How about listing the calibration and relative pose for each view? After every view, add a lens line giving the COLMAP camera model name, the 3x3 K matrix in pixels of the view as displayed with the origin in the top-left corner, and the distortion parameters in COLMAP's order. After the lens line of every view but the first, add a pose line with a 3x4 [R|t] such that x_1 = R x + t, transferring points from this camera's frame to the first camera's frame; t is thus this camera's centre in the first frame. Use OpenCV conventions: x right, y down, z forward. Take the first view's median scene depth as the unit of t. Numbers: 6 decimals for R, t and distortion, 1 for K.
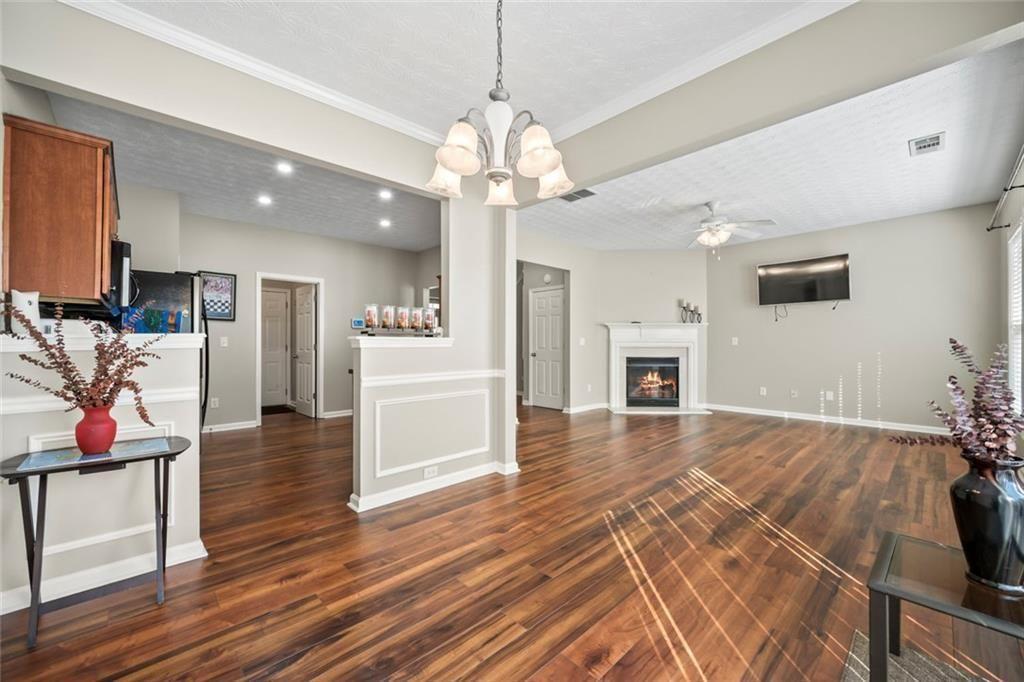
lens RADIAL K [[405.5, 0, 508.1], [0, 405.5, 342.0], [0, 0, 1]] dist [-0.004021, -0.000386]
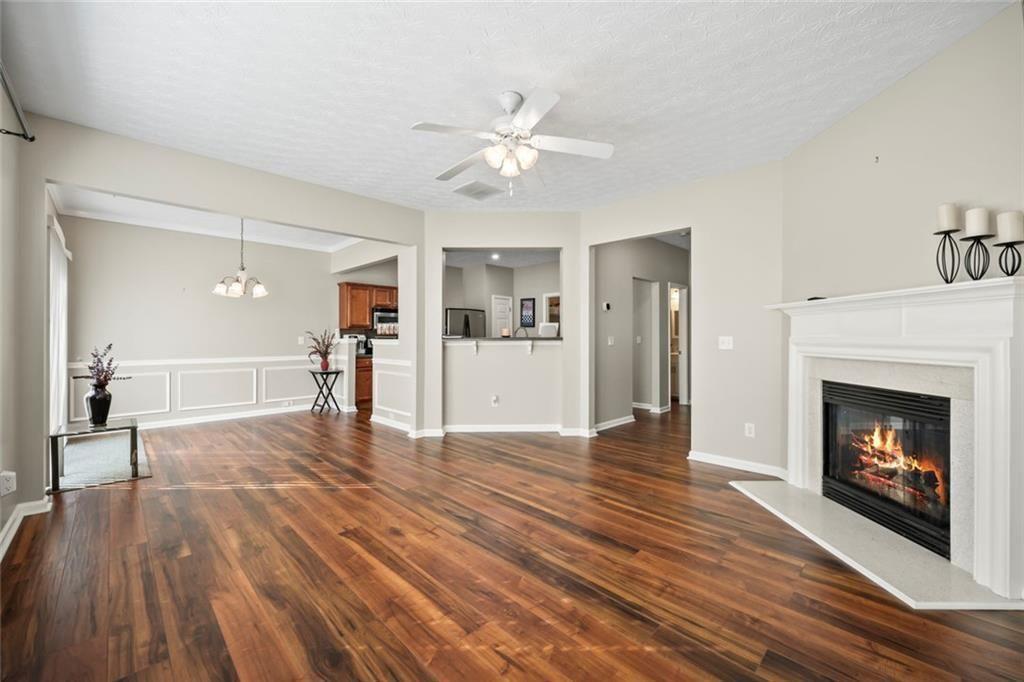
lens RADIAL K [[405.5, 0, 509.4], [0, 405.5, 337.2], [0, 0, 1]] dist [-0.004021, -0.000386]
pose [[0.025092, -0.000841, -0.999685, 0.769863], [0.003257, 0.999994, -0.000759, -0.009419], [0.999680, -0.003237, 0.025095, 0.714750]]
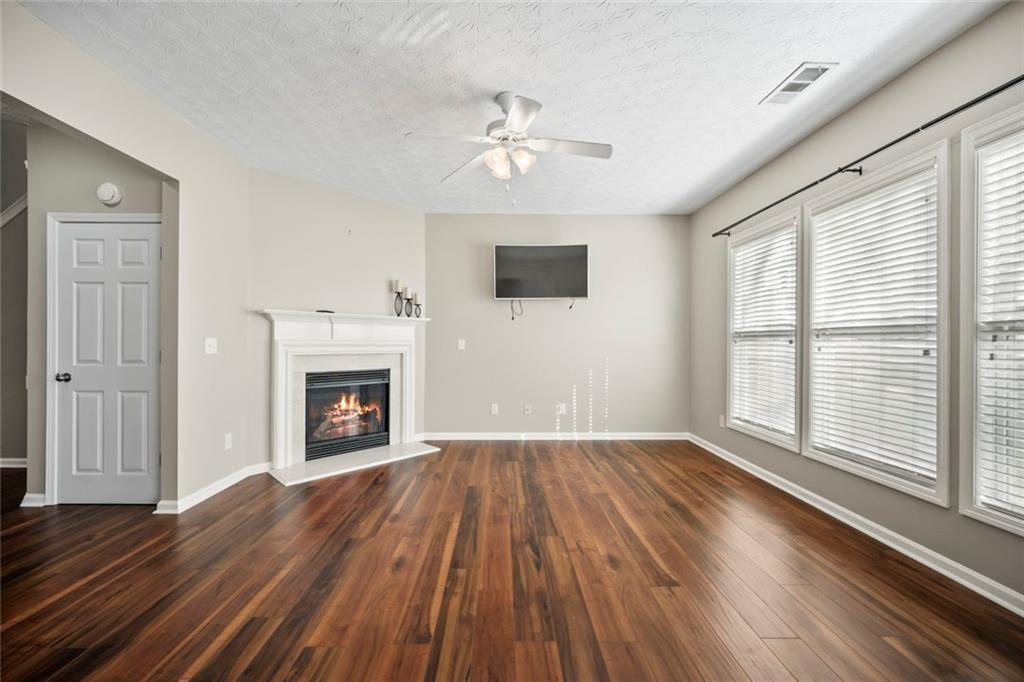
lens RADIAL K [[405.5, 0, 507.5], [0, 405.5, 341.6], [0, 0, 1]] dist [-0.004021, -0.000386]
pose [[0.670442, 0.003121, 0.741955, 0.069255], [-0.006163, 0.999980, 0.001363, -0.008977], [-0.741936, -0.005486, 0.670448, 0.455116]]
